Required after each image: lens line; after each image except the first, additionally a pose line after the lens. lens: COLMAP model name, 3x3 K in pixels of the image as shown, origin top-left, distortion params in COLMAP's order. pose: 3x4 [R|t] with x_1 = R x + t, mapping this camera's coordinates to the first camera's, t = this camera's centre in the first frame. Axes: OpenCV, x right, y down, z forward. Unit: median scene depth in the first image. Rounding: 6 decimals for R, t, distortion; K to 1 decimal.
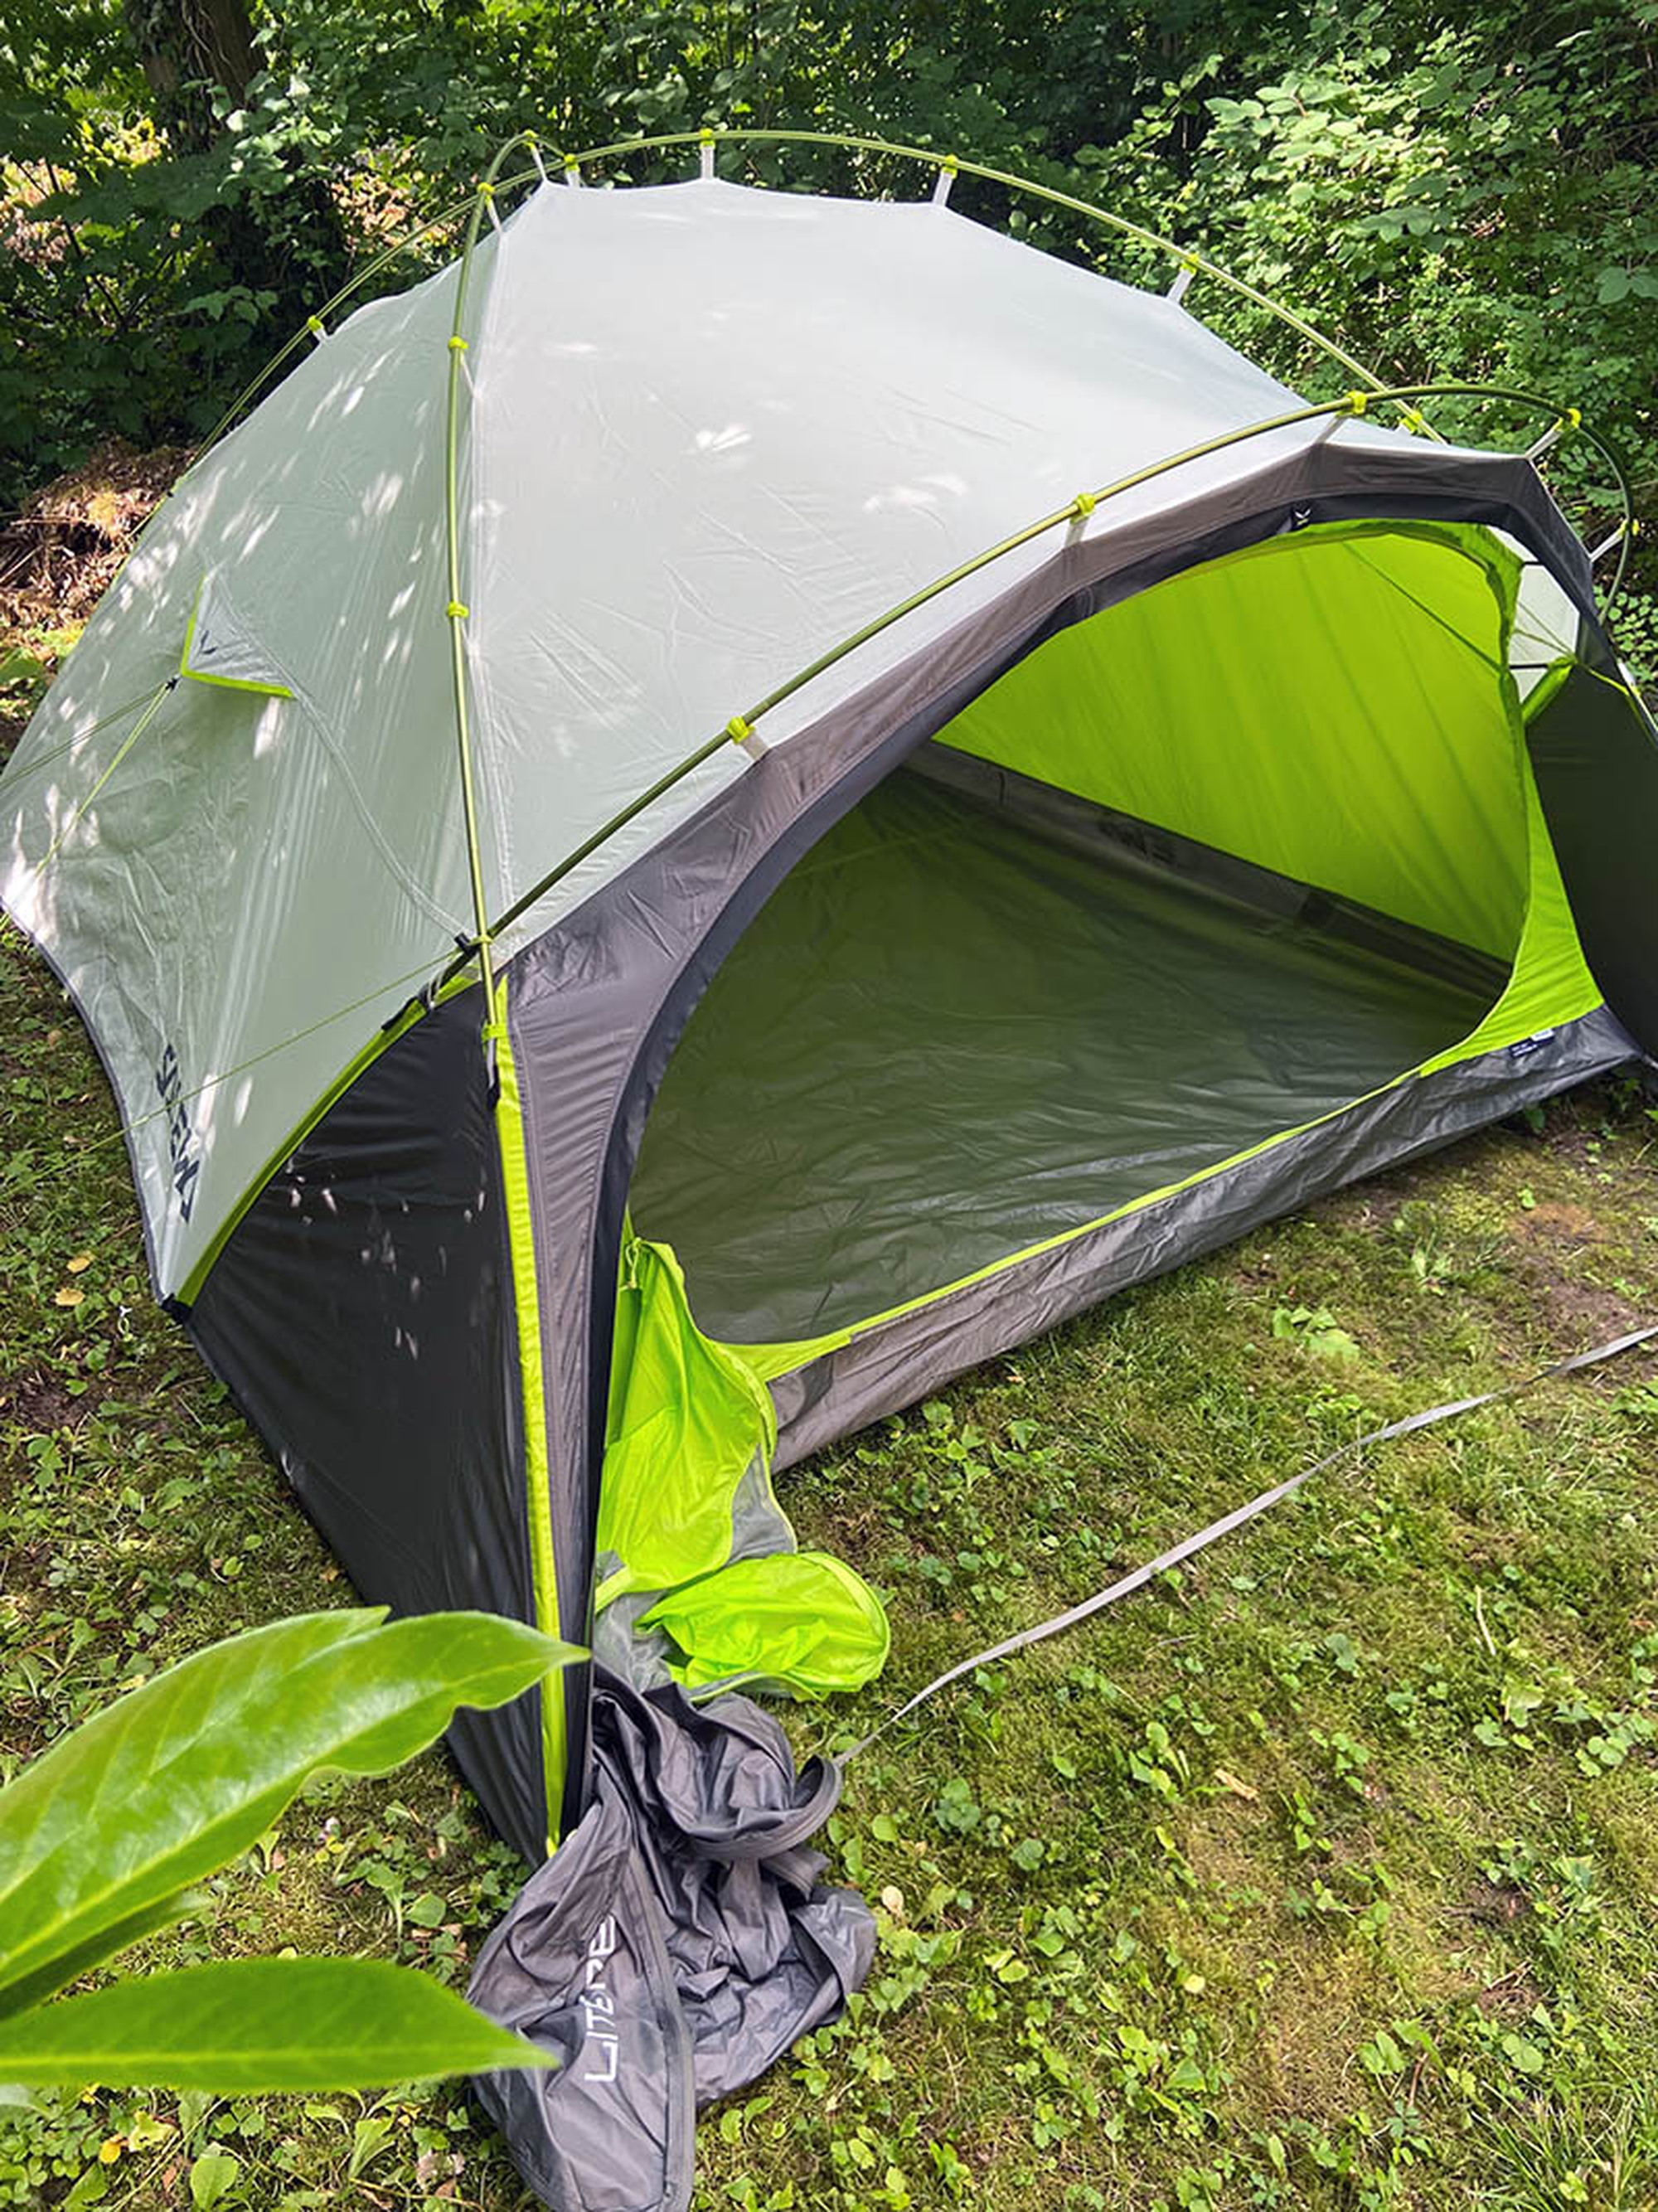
lens RADIAL K [[1593.1, 0, 866.4], [0, 1593.1, 1088.8], [0, 0, 1]] dist [-0.000517, 0.019150]
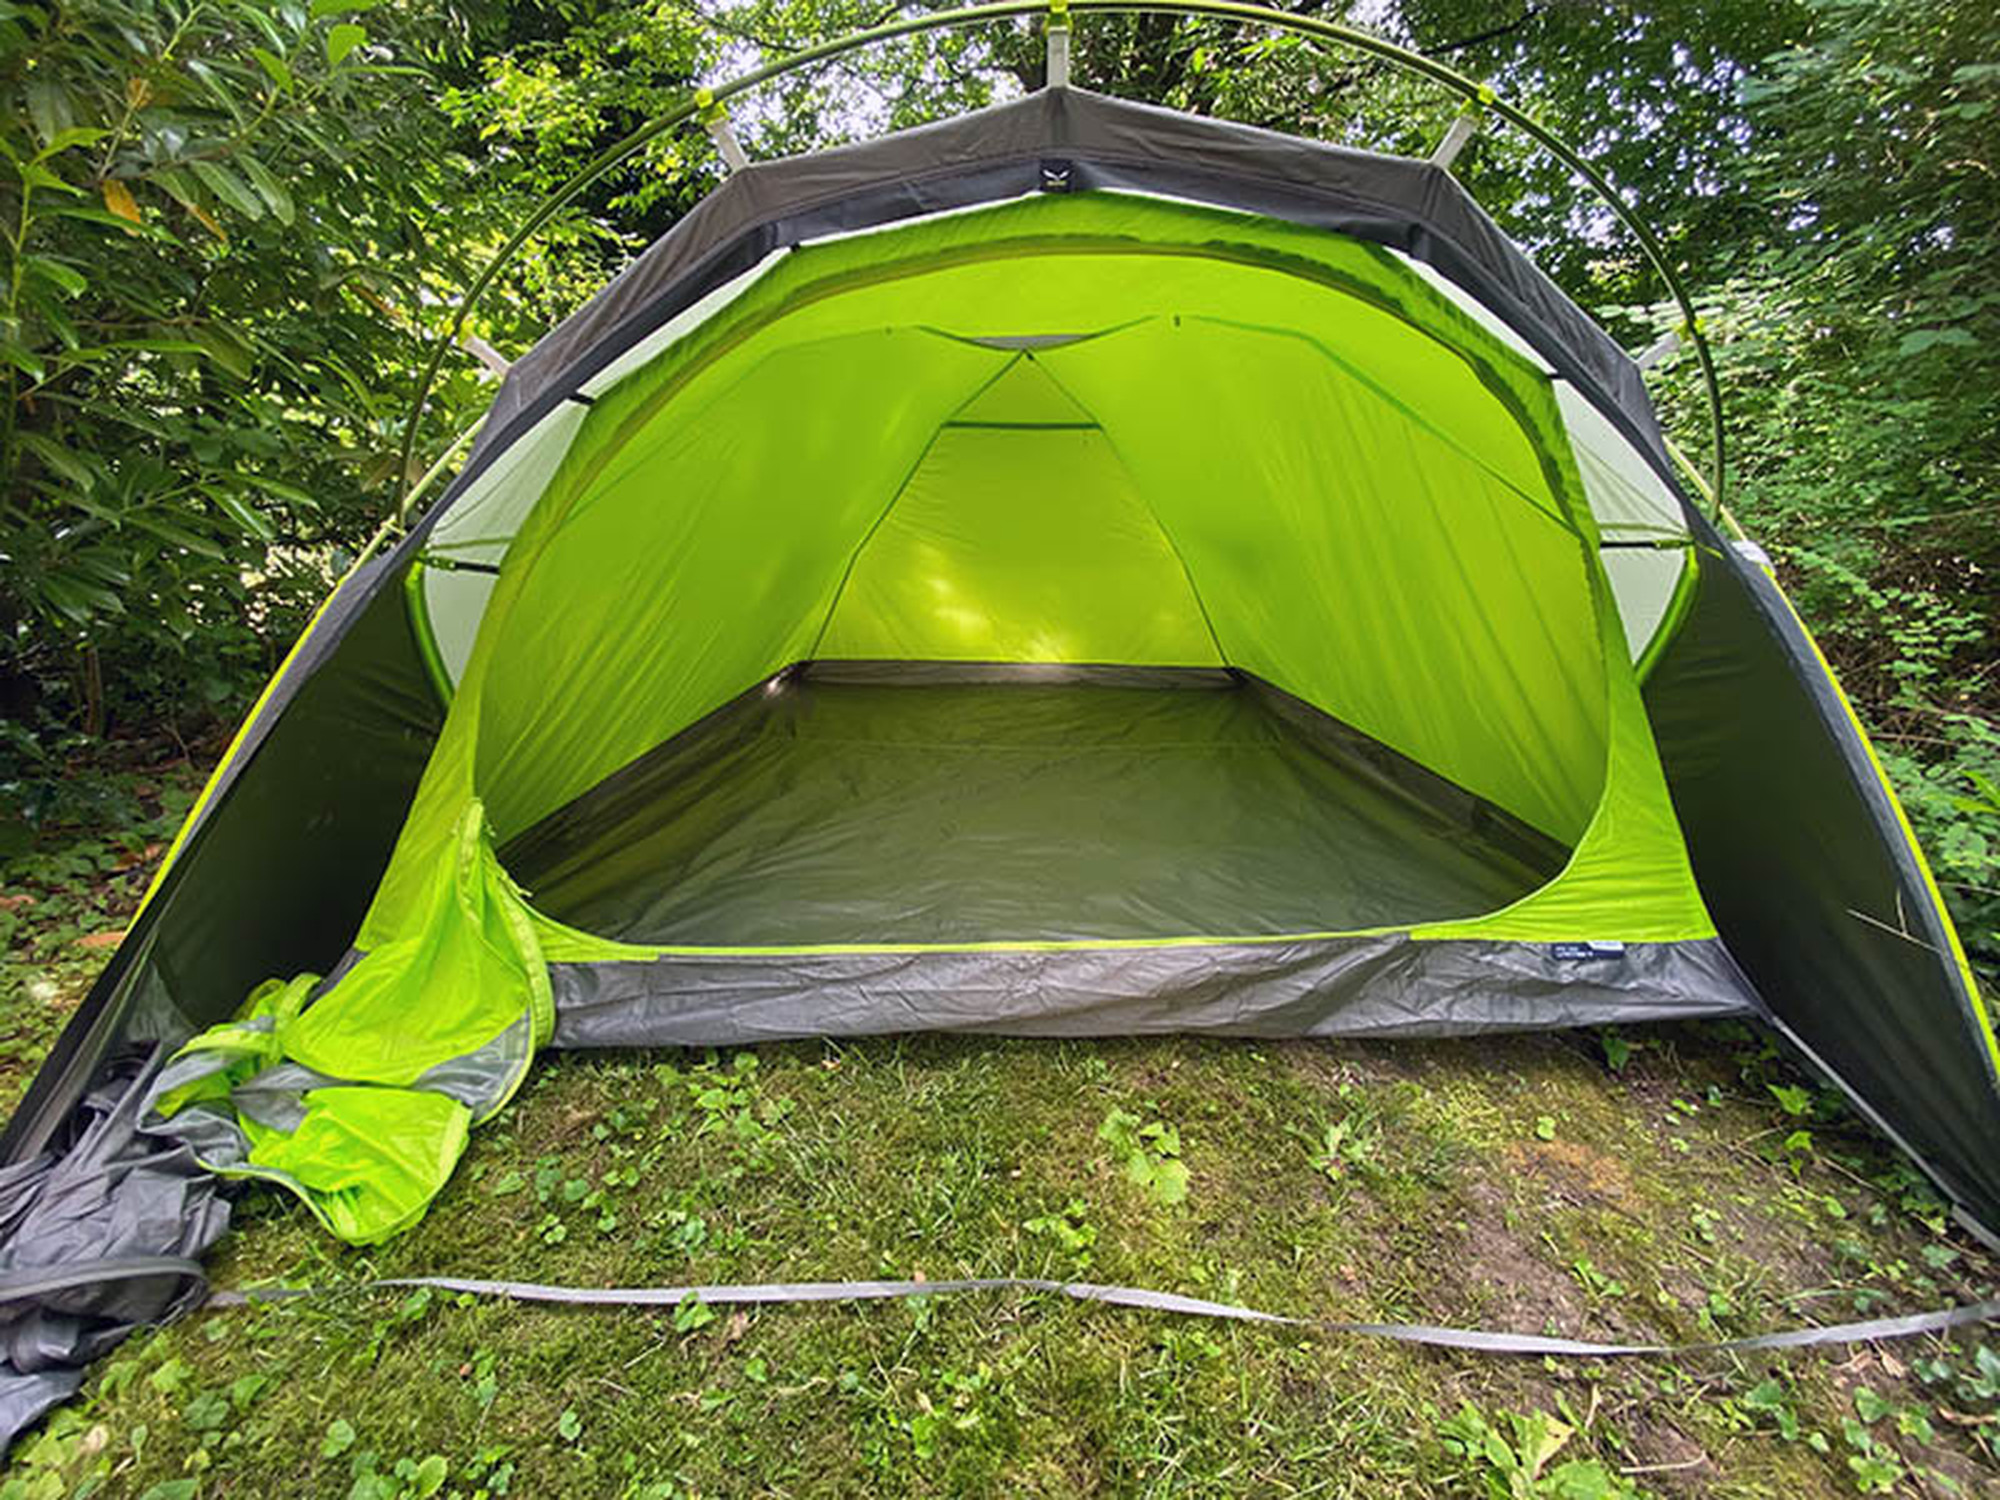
lens RADIAL K [[812.7, 0, 999.2], [0, 812.7, 746.2], [0, 0, 1]] dist [-0.020449, -0.000182]
pose [[0.833413, 0.168400, -0.526370, 0.363447], [-0.285235, 0.946853, -0.148696, 0.023437], [0.473354, 0.274064, 0.837153, 0.449987]]
